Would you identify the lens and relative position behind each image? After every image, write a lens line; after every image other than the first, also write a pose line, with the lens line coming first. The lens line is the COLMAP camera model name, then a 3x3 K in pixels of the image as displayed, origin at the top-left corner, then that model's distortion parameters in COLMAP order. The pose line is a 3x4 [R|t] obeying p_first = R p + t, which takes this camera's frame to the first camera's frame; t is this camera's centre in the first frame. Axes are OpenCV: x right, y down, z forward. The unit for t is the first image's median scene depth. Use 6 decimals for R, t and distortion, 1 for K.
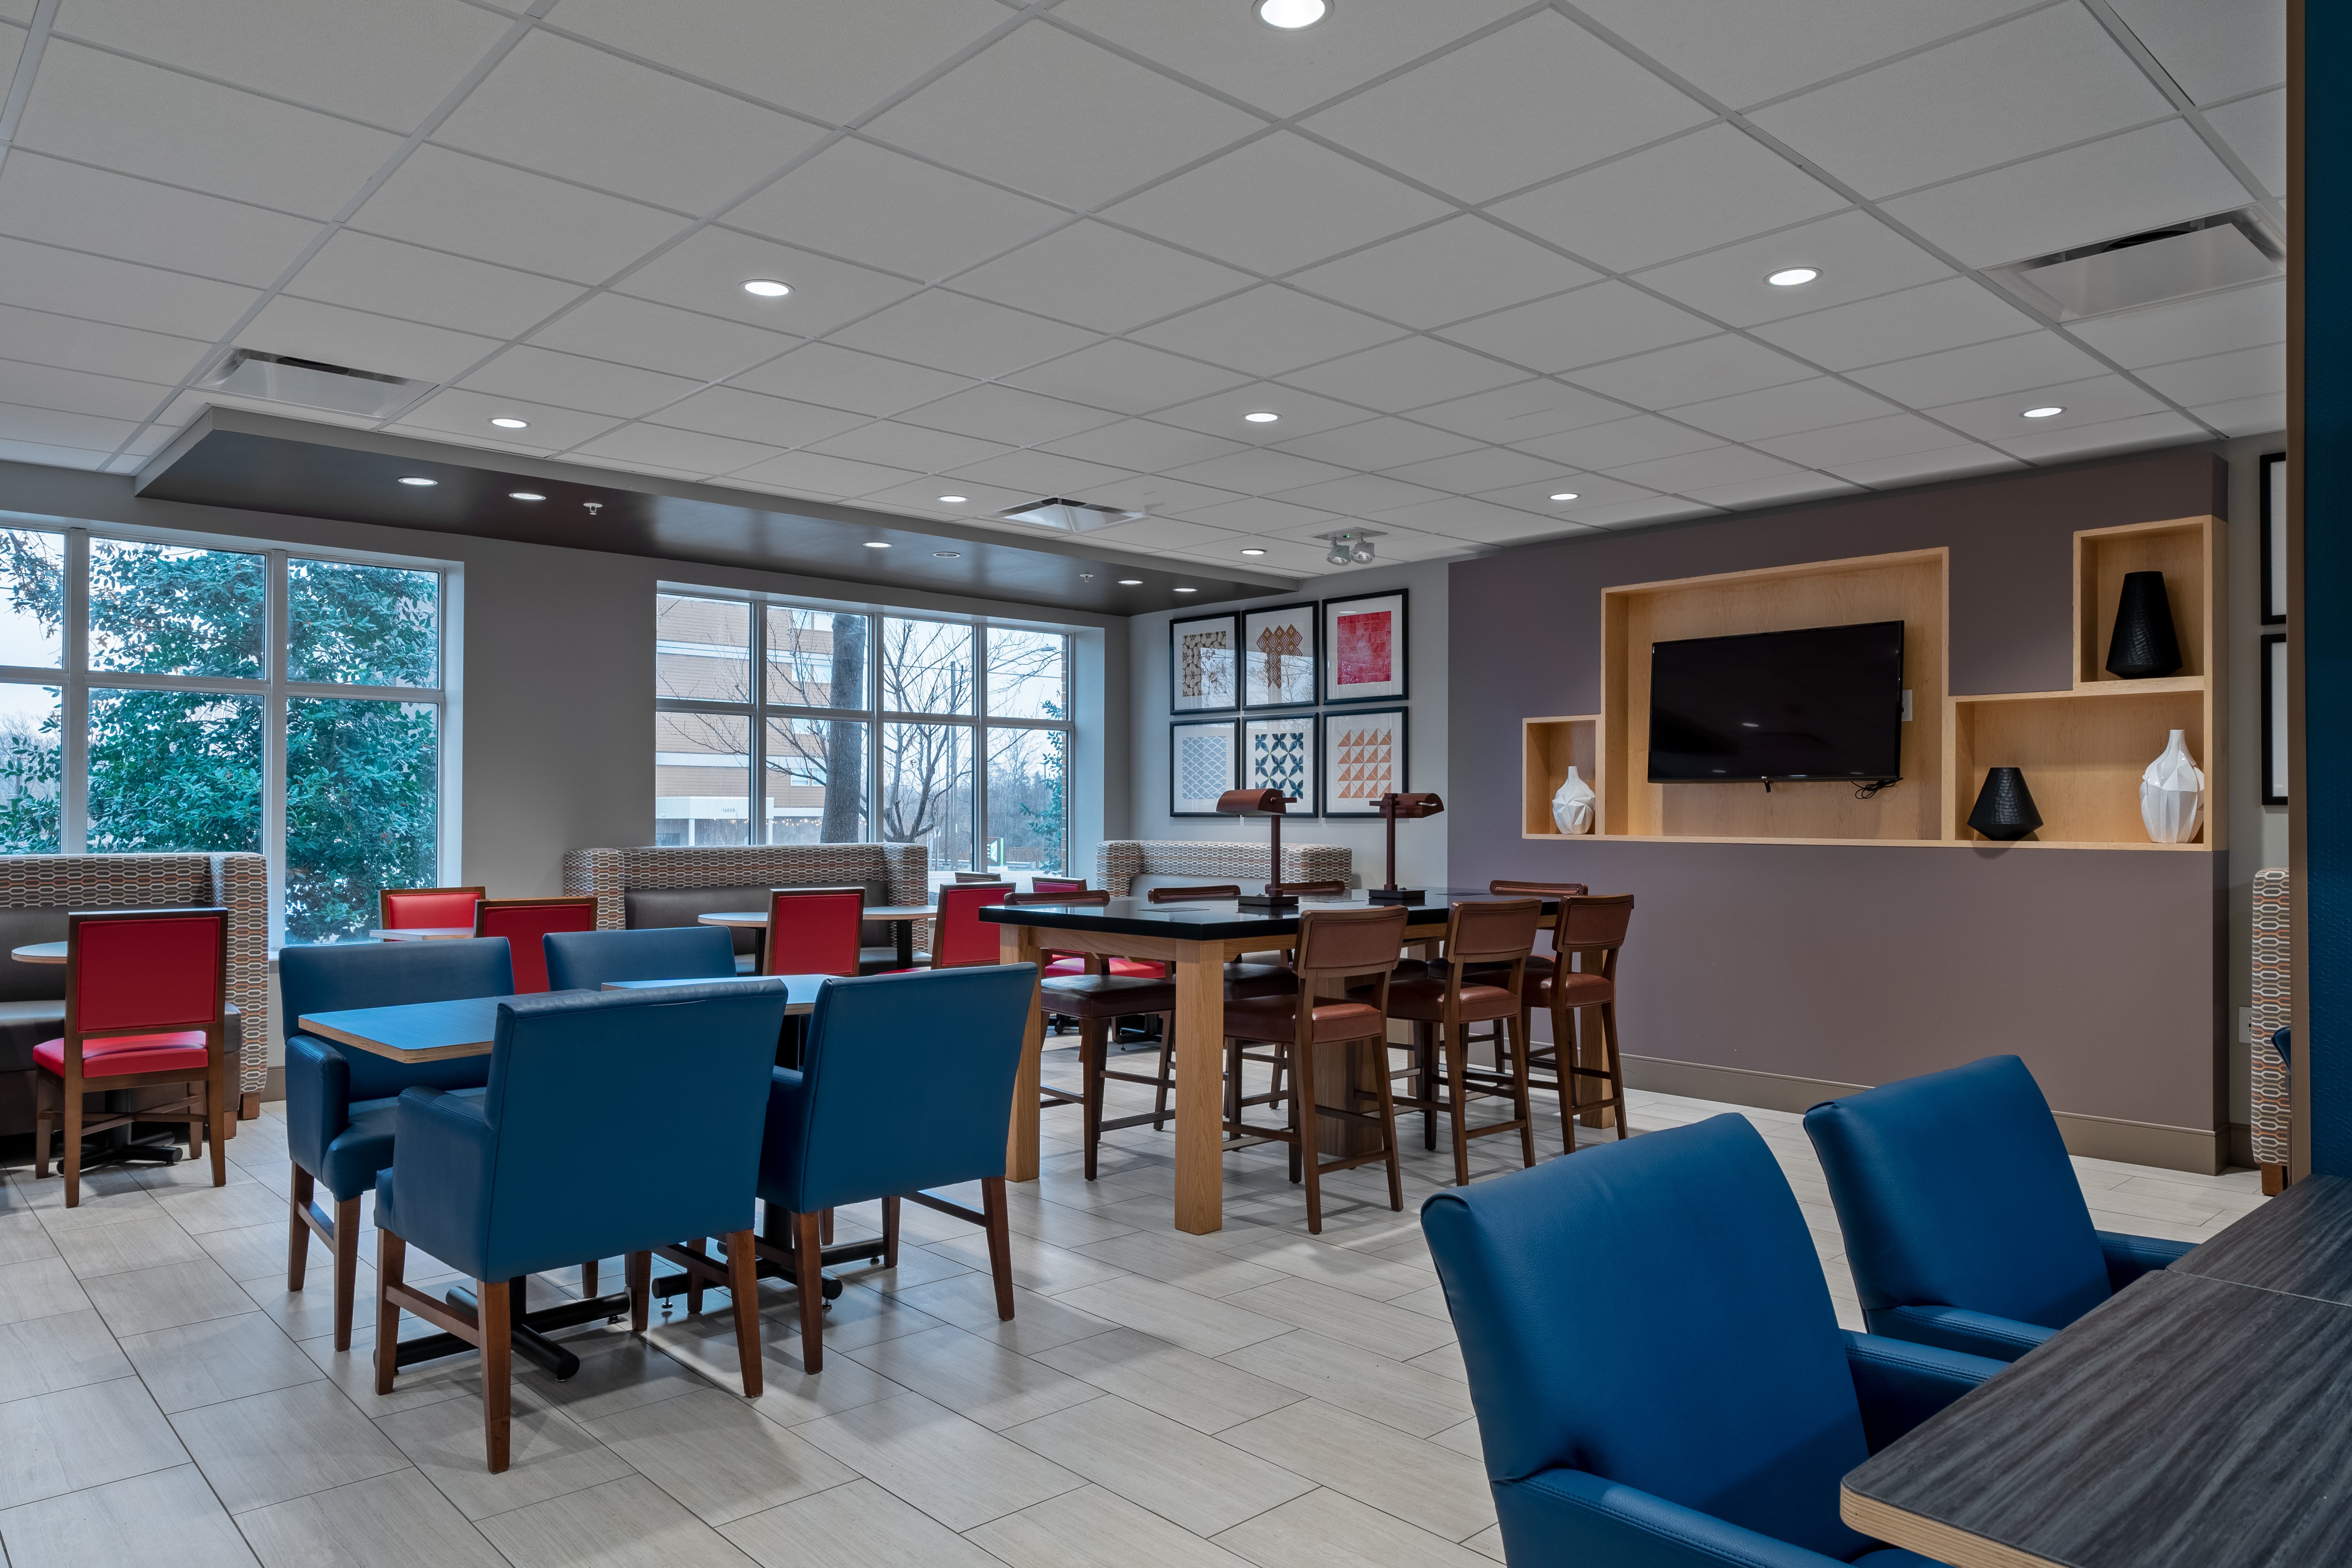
lens RADIAL K [[1511.6, 0, 1176.0], [0, 1511.6, 784.0], [0, 0, 1]] dist [0.058389, -0.000019]
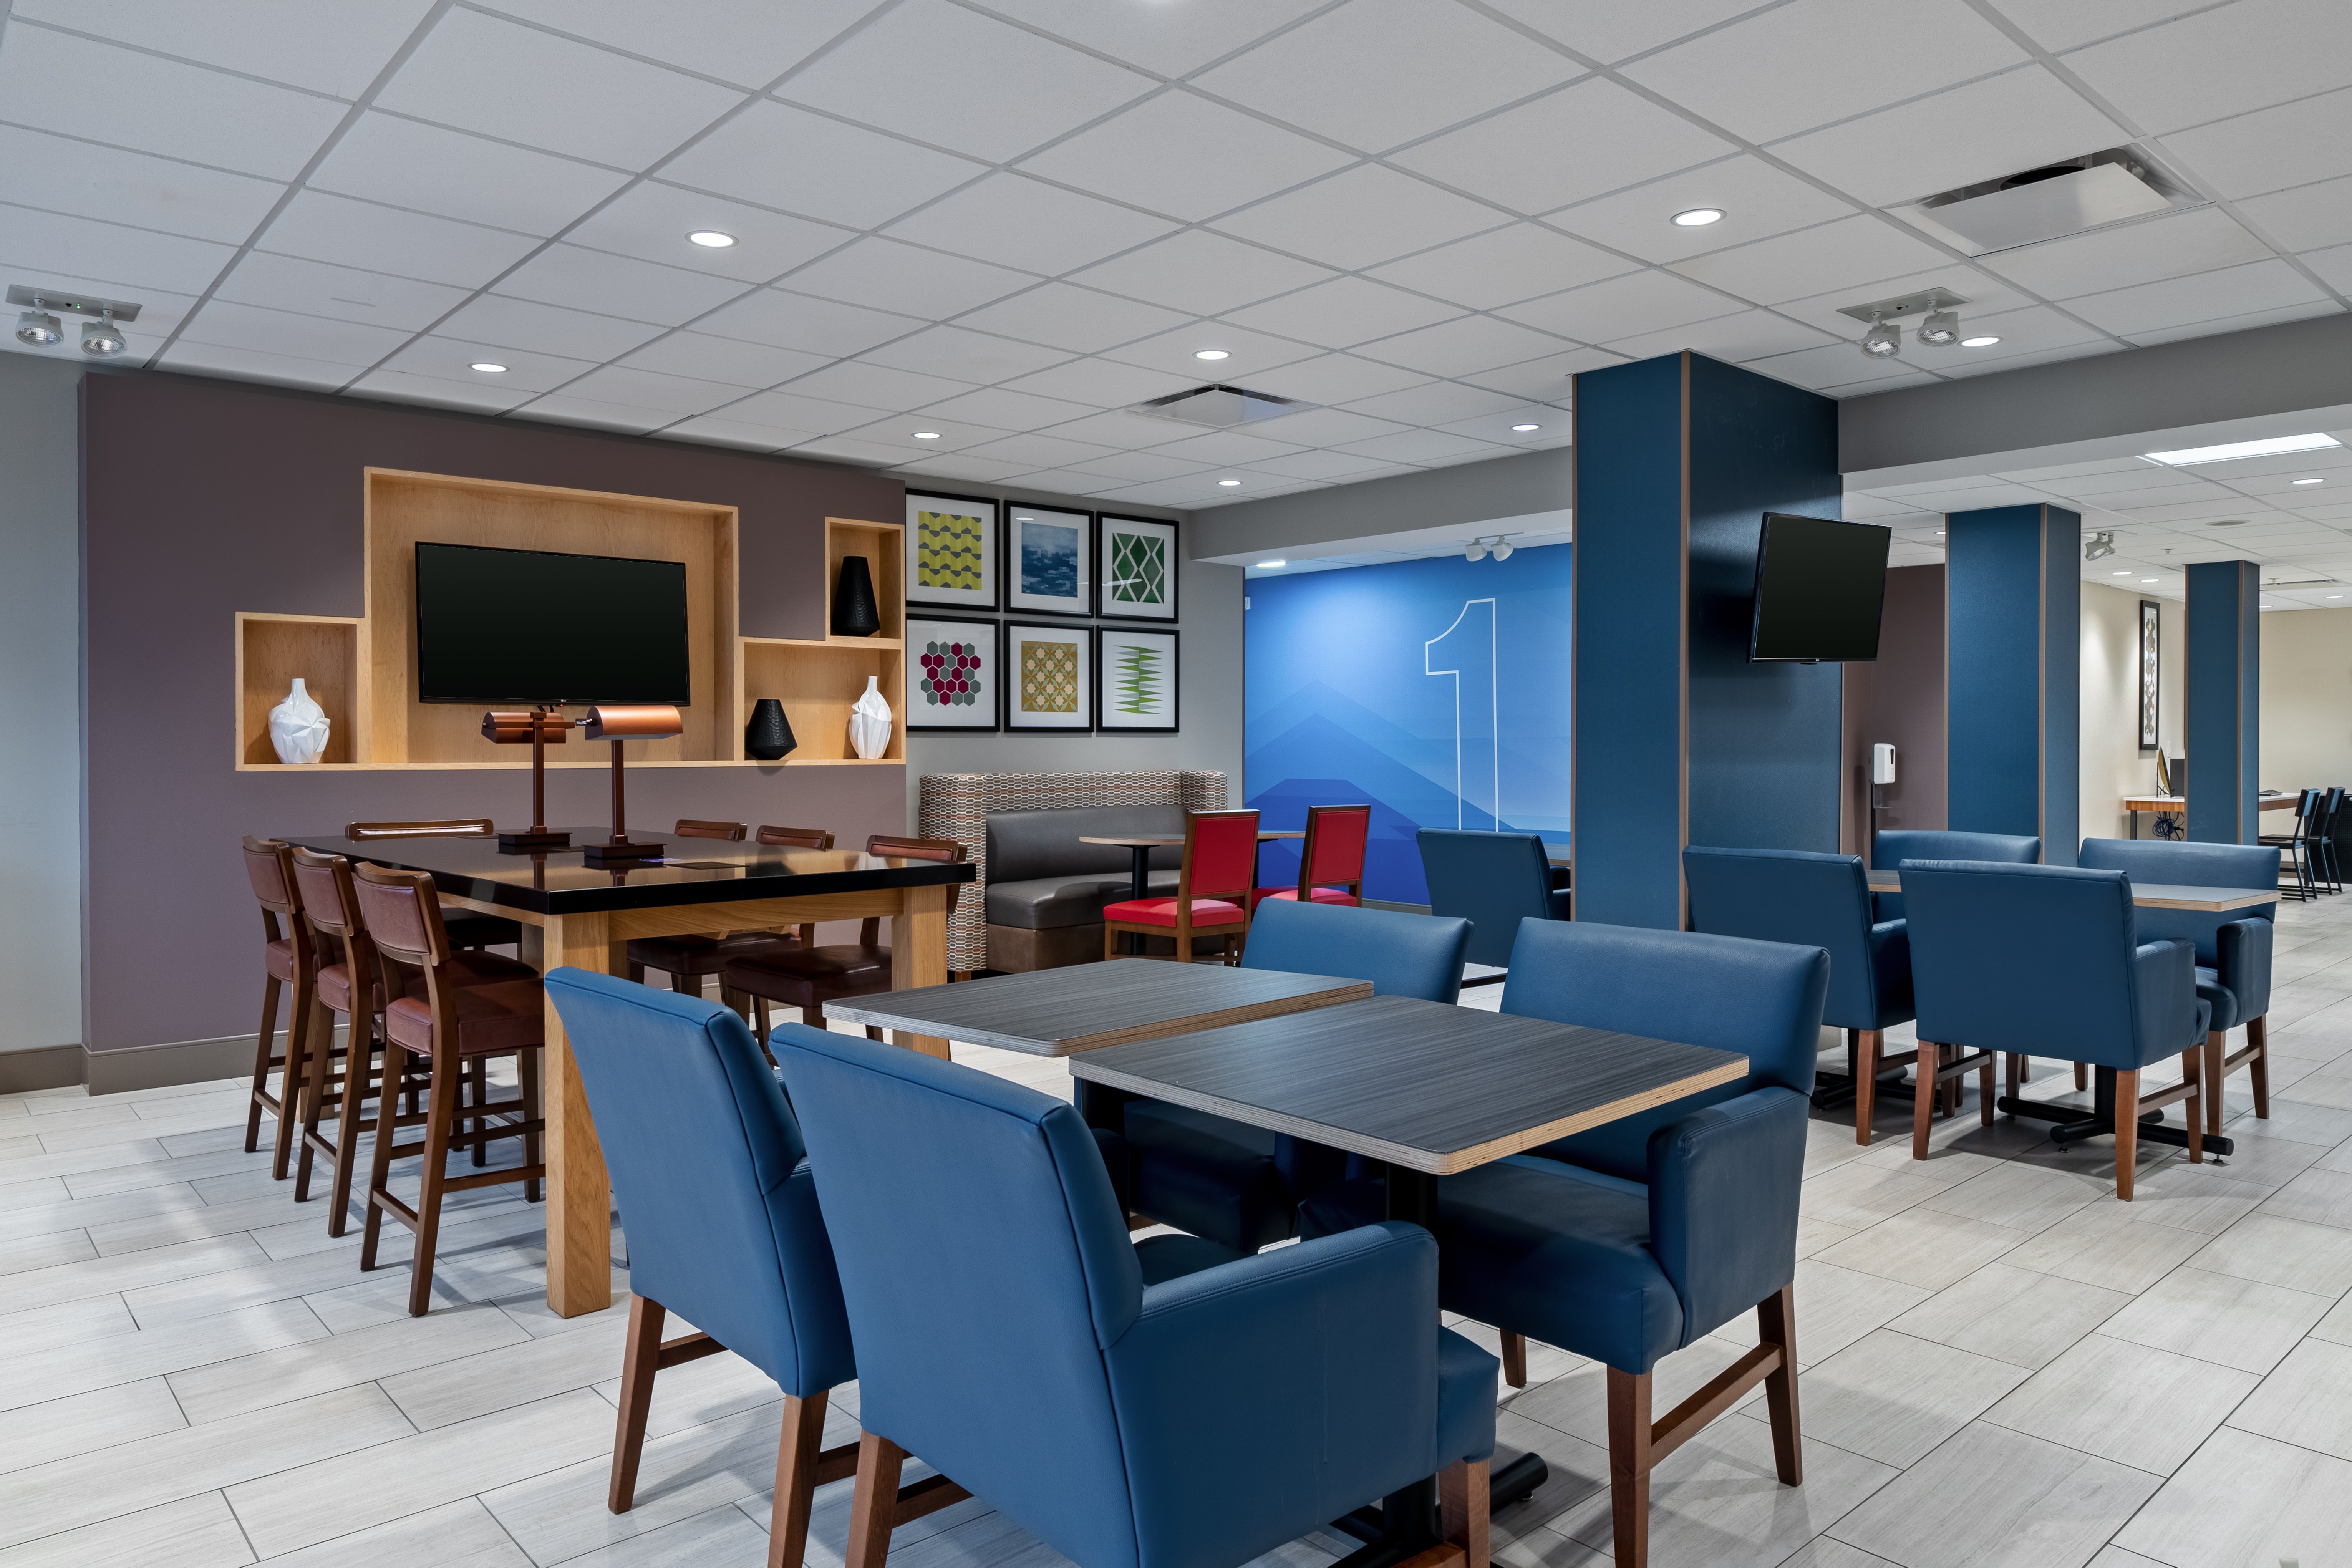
lens RADIAL K [[1496.0, 0, 1172.9], [0, 1496.0, 743.5], [0, 0, 1]] dist [-0.002442, -0.000490]
pose [[0.024080, 0.000553, 0.999710, -0.655354], [-0.008735, 0.999962, -0.000342, 0.022258], [-0.999672, -0.008724, 0.024084, 0.685085]]
